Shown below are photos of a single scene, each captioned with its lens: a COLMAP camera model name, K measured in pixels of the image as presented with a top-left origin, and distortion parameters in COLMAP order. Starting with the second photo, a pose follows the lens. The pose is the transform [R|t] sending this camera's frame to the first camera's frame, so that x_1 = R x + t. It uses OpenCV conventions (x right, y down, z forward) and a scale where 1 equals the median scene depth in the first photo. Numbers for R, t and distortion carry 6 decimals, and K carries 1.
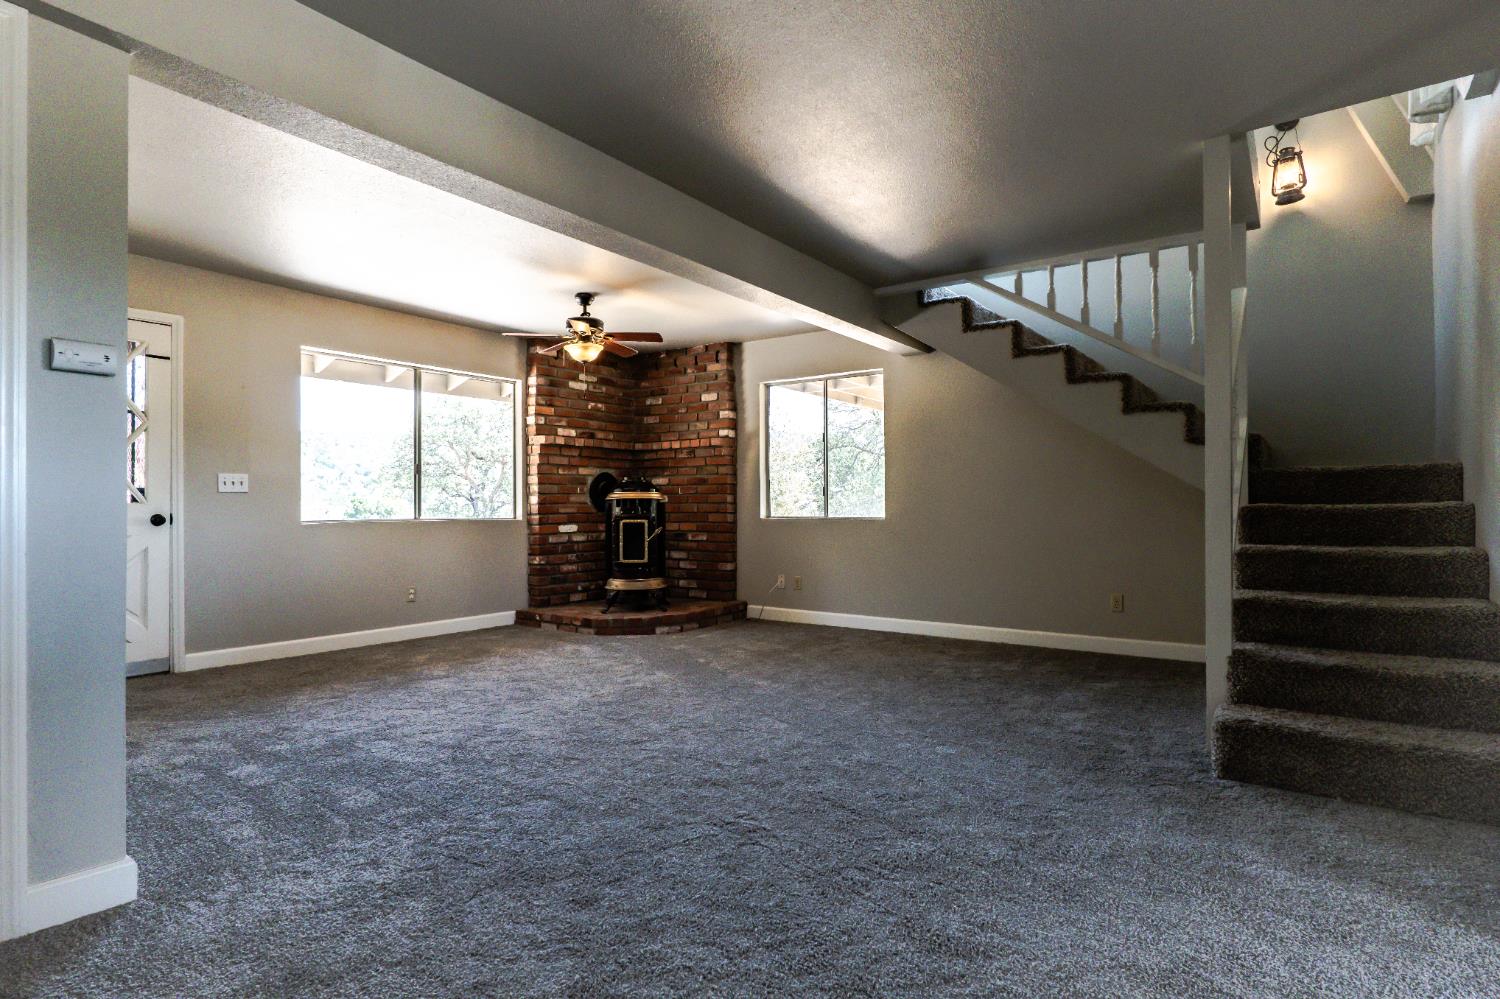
lens RADIAL K [[773.5, 0, 751.4], [0, 773.5, 501.0], [0, 0, 1]] dist [-0.020301, 0.012119]
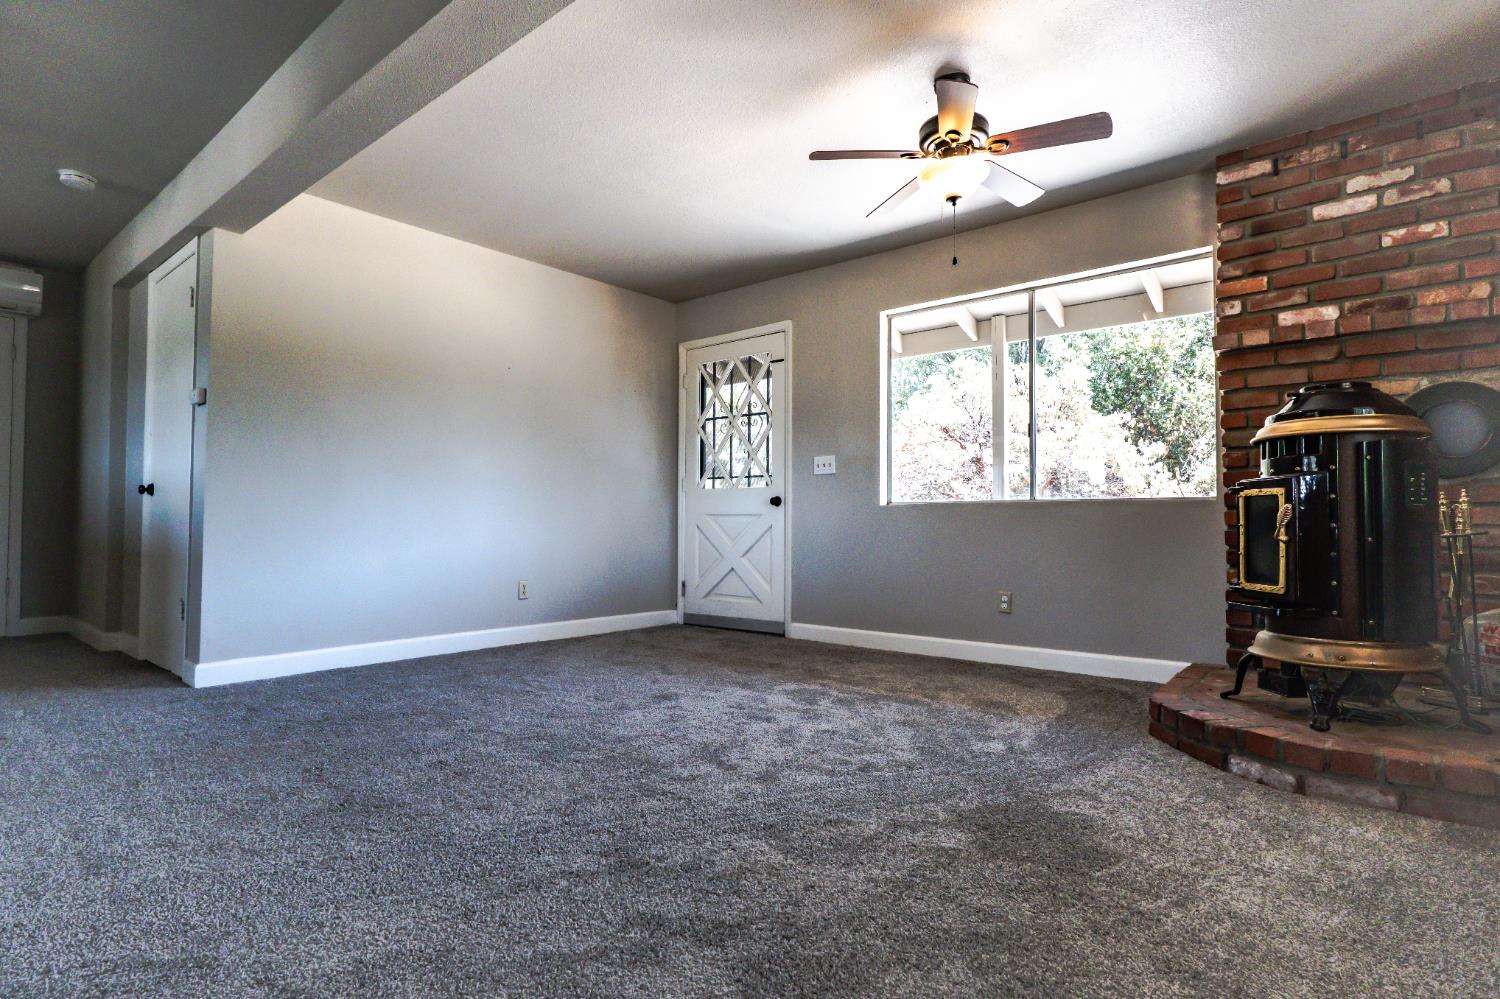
lens RADIAL K [[773.5, 0, 751.0], [0, 773.5, 499.7], [0, 0, 1]] dist [-0.020301, 0.012119]
pose [[-0.078593, -0.029927, -0.996458, 0.275571], [0.004177, 0.999531, -0.030348, 0.040475], [0.996898, -0.006548, -0.078431, 0.738466]]
